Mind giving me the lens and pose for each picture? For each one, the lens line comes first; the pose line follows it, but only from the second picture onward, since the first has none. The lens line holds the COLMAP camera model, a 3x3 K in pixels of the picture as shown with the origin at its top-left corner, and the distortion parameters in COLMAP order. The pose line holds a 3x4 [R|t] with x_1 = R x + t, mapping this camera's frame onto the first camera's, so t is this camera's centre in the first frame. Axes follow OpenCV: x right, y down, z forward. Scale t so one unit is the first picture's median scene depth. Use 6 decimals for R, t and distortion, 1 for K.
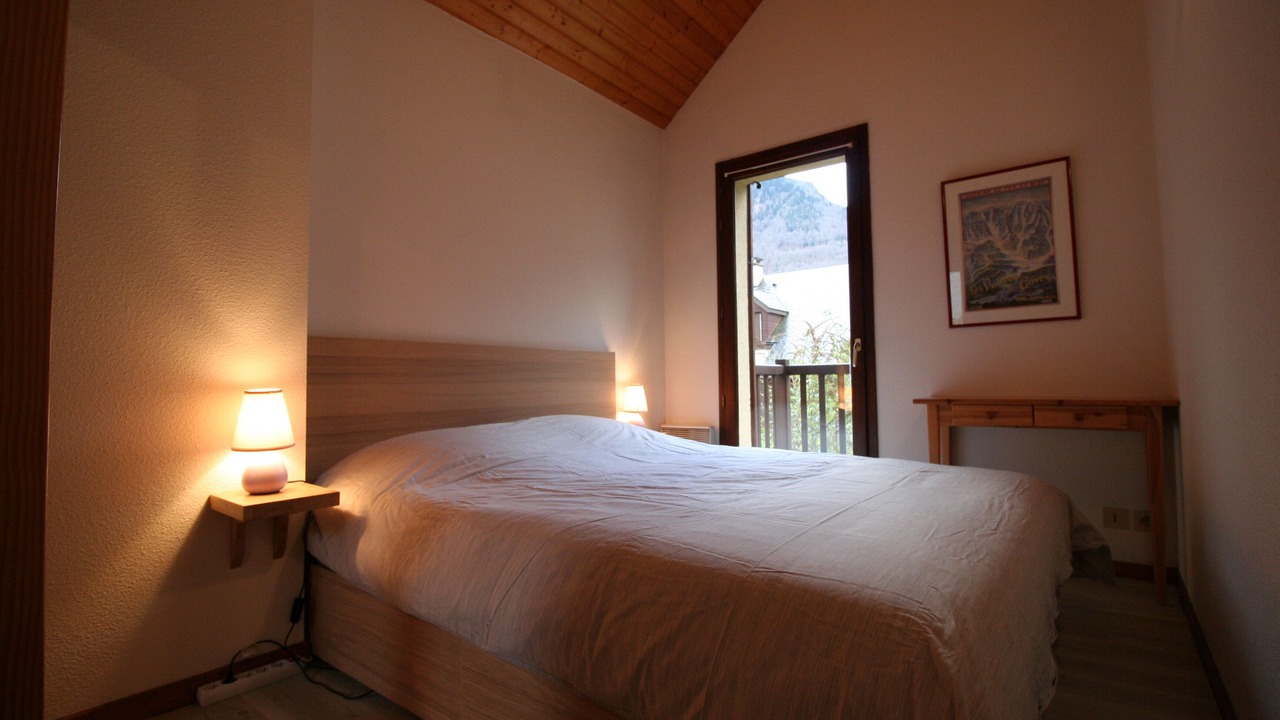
lens RADIAL K [[598.4, 0, 649.5], [0, 598.4, 343.2], [0, 0, 1]] dist [-0.001032, -0.009361]
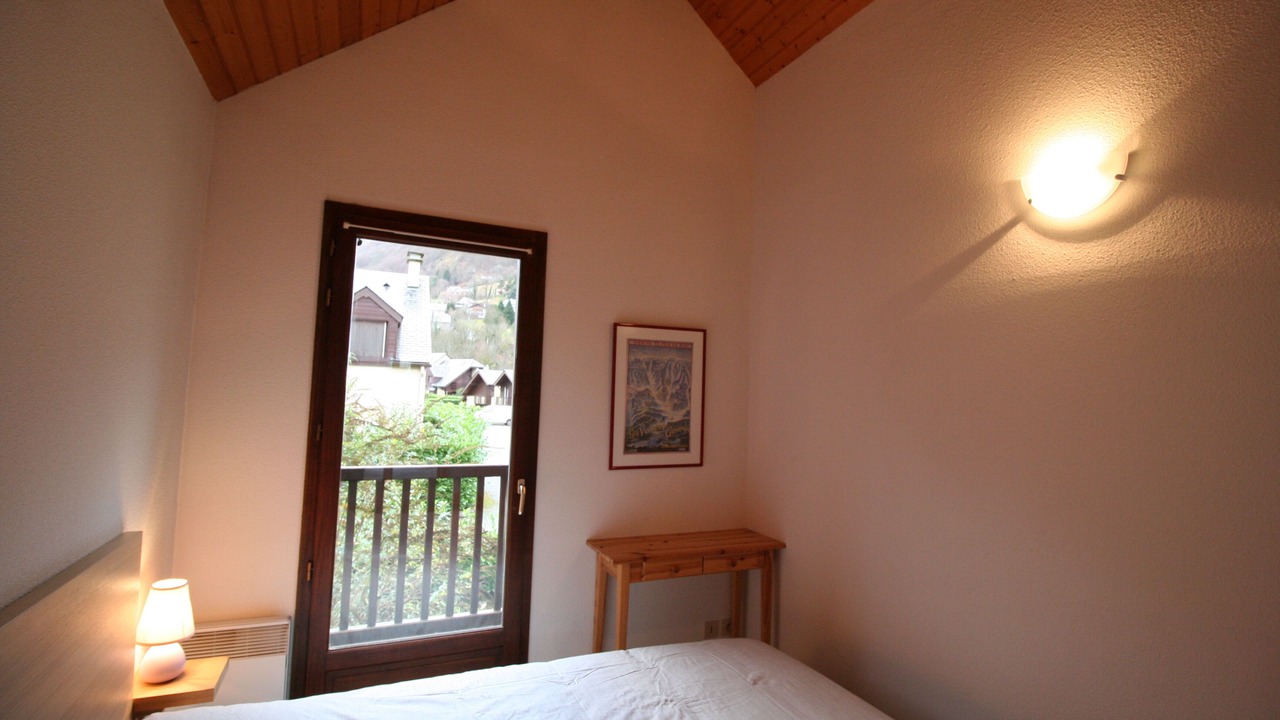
lens RADIAL K [[598.4, 0, 649.5], [0, 598.4, 343.2], [0, 0, 1]] dist [-0.001032, -0.009361]
pose [[0.459922, 0.102211, 0.882057, -0.394927], [-0.097644, 0.993150, -0.064171, -0.187555], [-0.882574, -0.056614, 0.466753, 0.506419]]
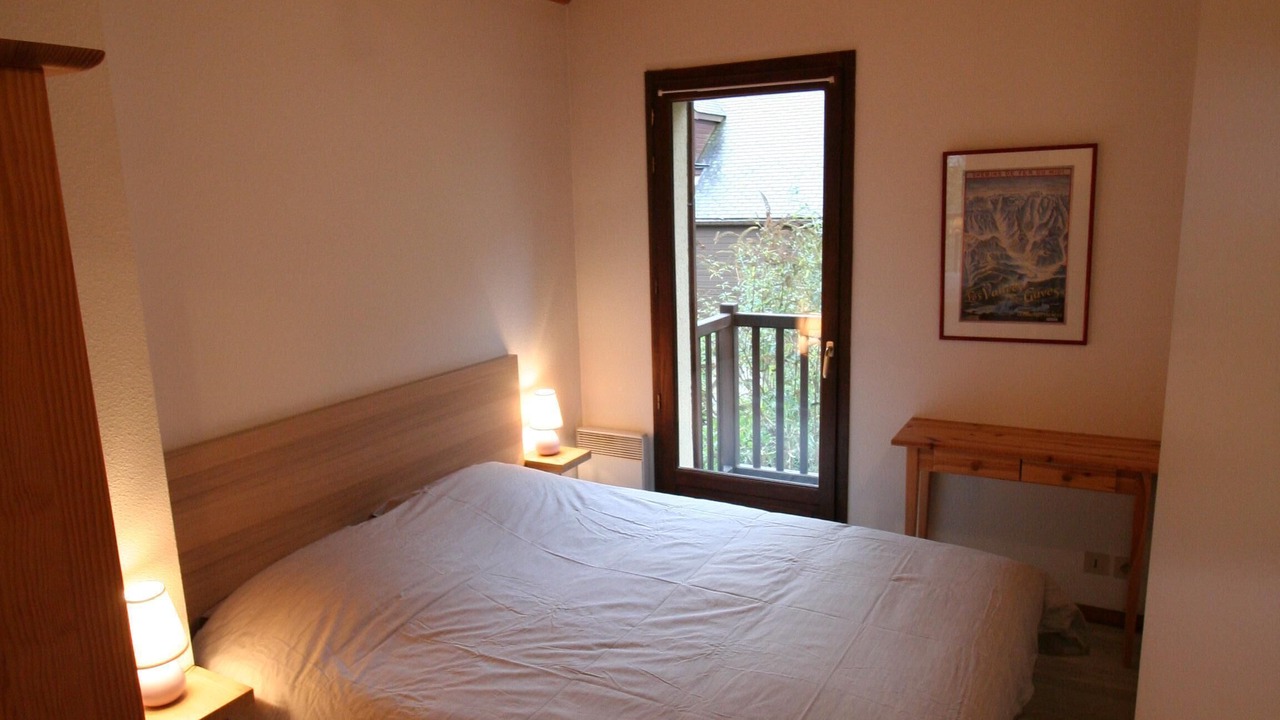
lens RADIAL K [[896.9, 0, 640.0], [0, 896.9, 360.0], [0, 0, 1]] dist [-0.003353, -0.005741]
pose [[0.990081, -0.043405, 0.133627, -0.069526], [0.009109, 0.968912, 0.247238, -0.318020], [-0.140204, -0.243568, 0.959696, -0.126783]]
